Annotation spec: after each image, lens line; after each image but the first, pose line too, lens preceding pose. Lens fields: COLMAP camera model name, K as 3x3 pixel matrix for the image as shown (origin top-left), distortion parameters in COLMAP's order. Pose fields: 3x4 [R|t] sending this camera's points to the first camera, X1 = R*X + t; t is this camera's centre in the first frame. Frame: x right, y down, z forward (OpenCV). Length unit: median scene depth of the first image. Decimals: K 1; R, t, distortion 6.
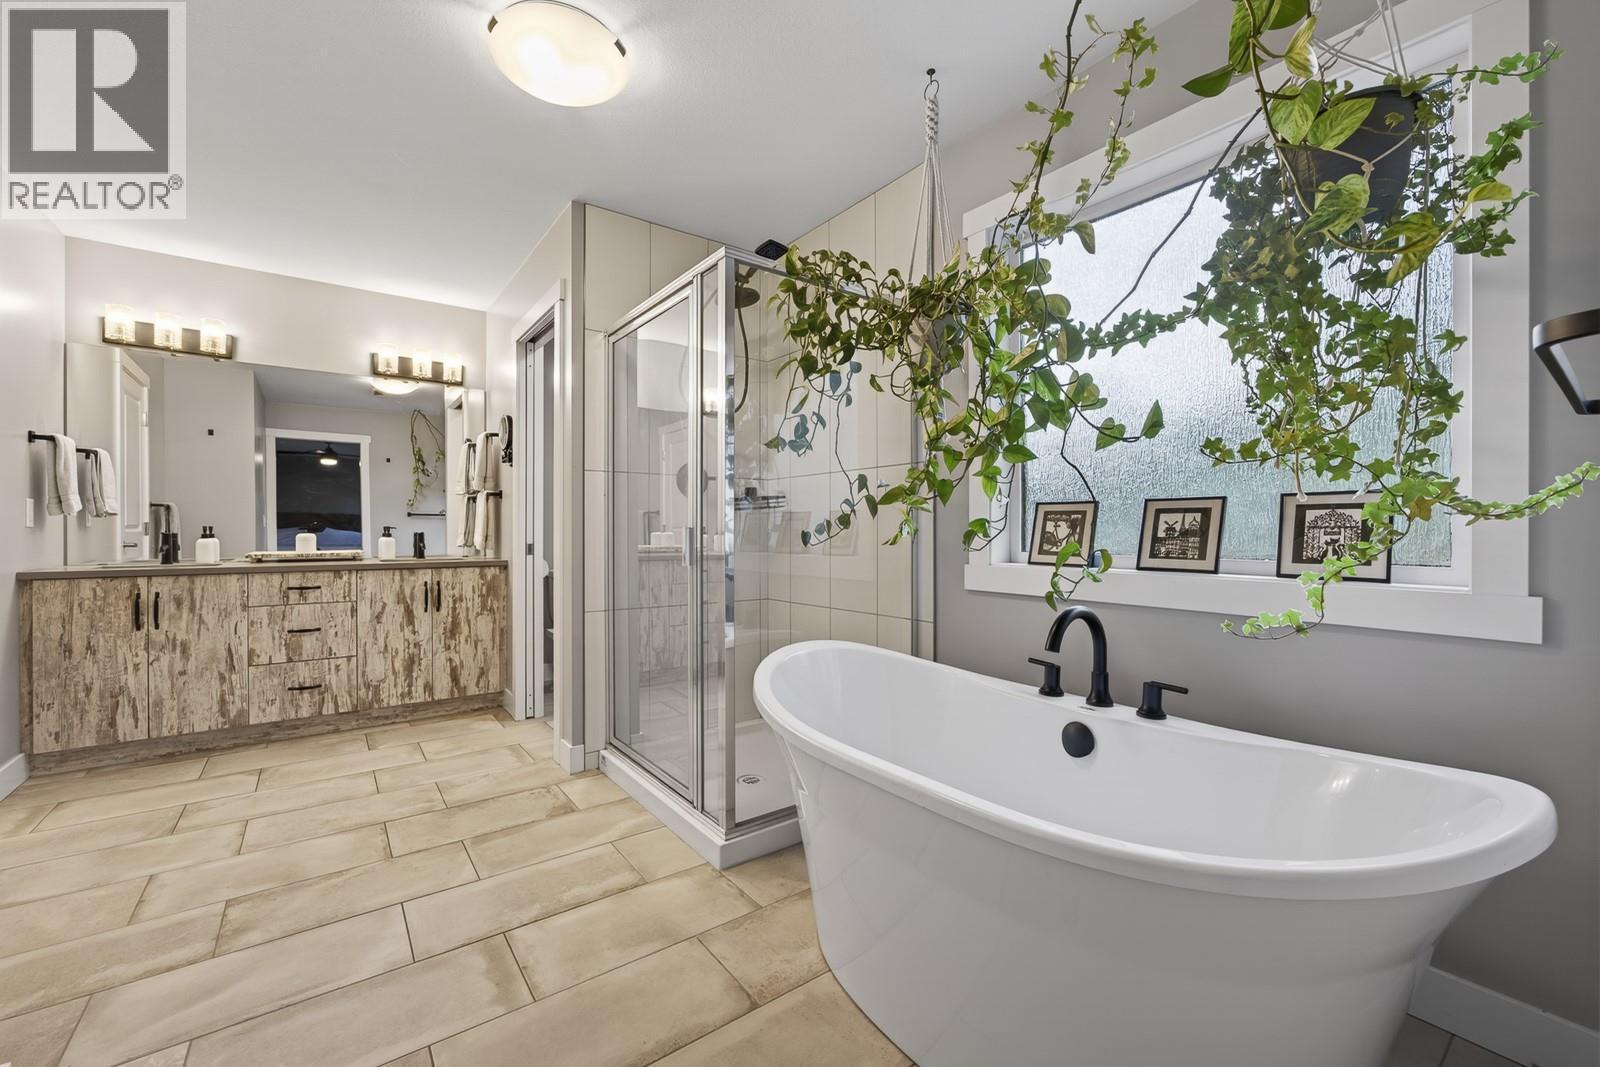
lens RADIAL K [[661.6, 0, 807.8], [0, 661.6, 532.6], [0, 0, 1]] dist [0.000942, 0.001822]
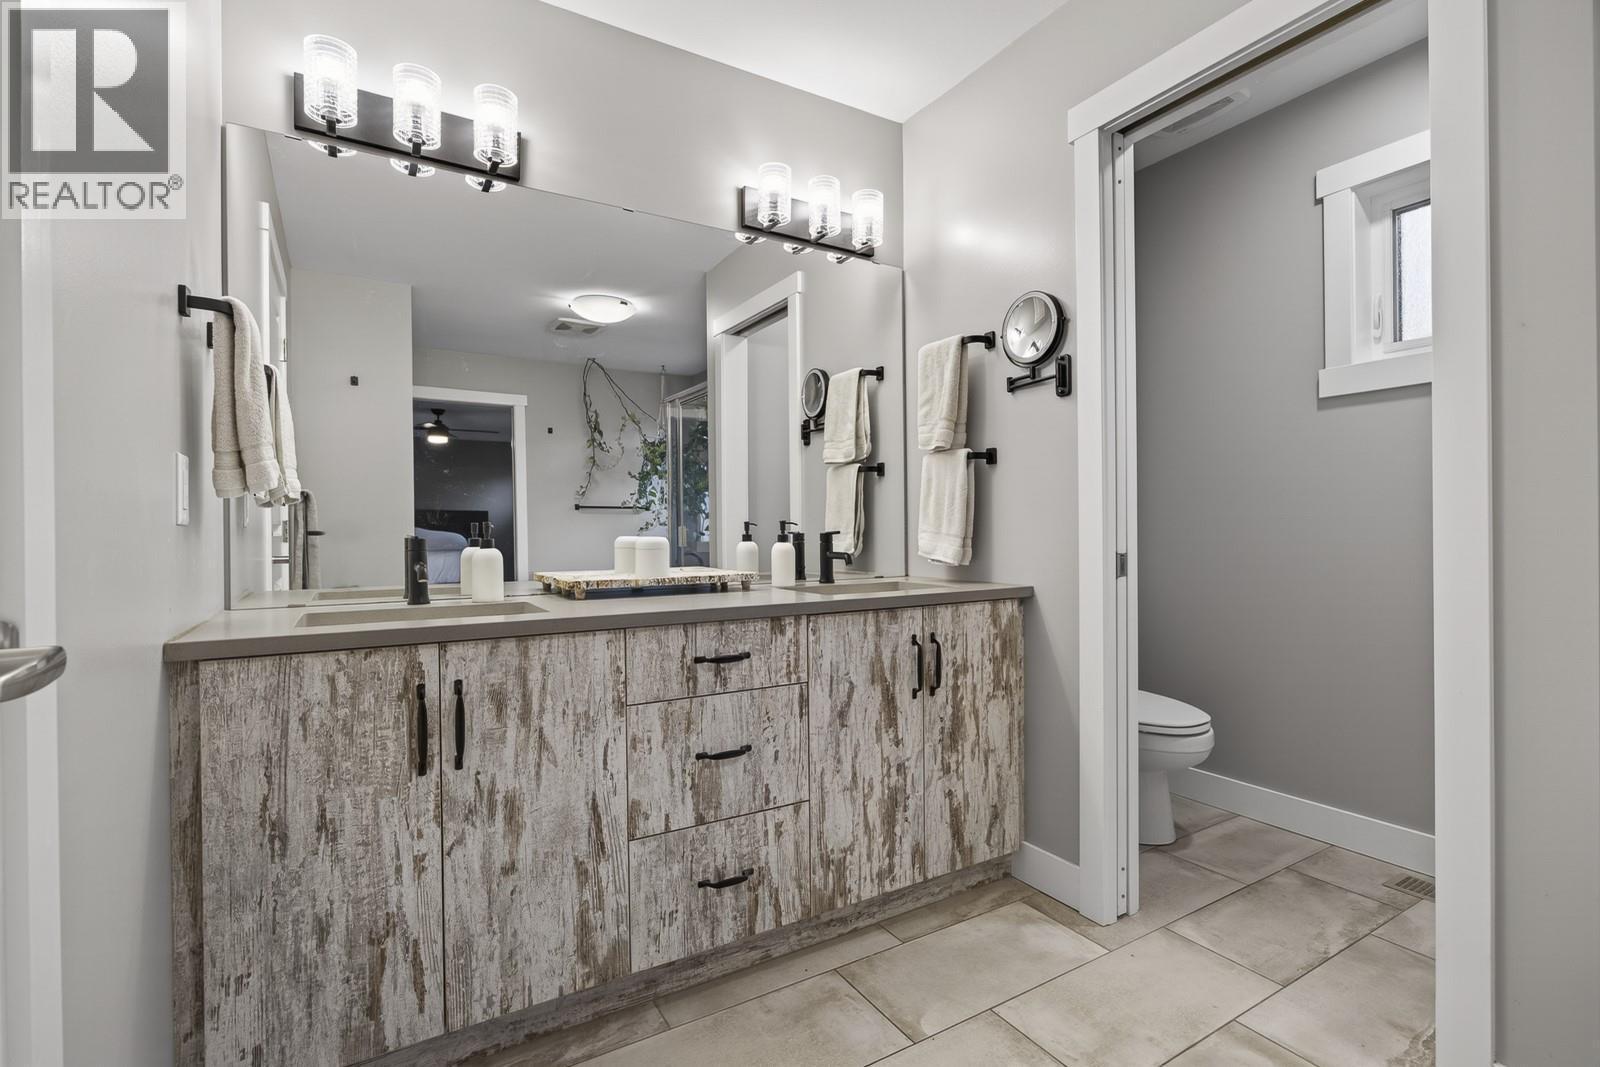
lens RADIAL K [[714.9, 0, 798.1], [0, 714.9, 526.9], [0, 0, 1]] dist [-0.011181, 0.003053]
pose [[0.998970, -0.007384, -0.044778, -0.710620], [0.007189, 0.999964, -0.004503, -0.002531], [0.044810, 0.004177, 0.998987, 0.534984]]
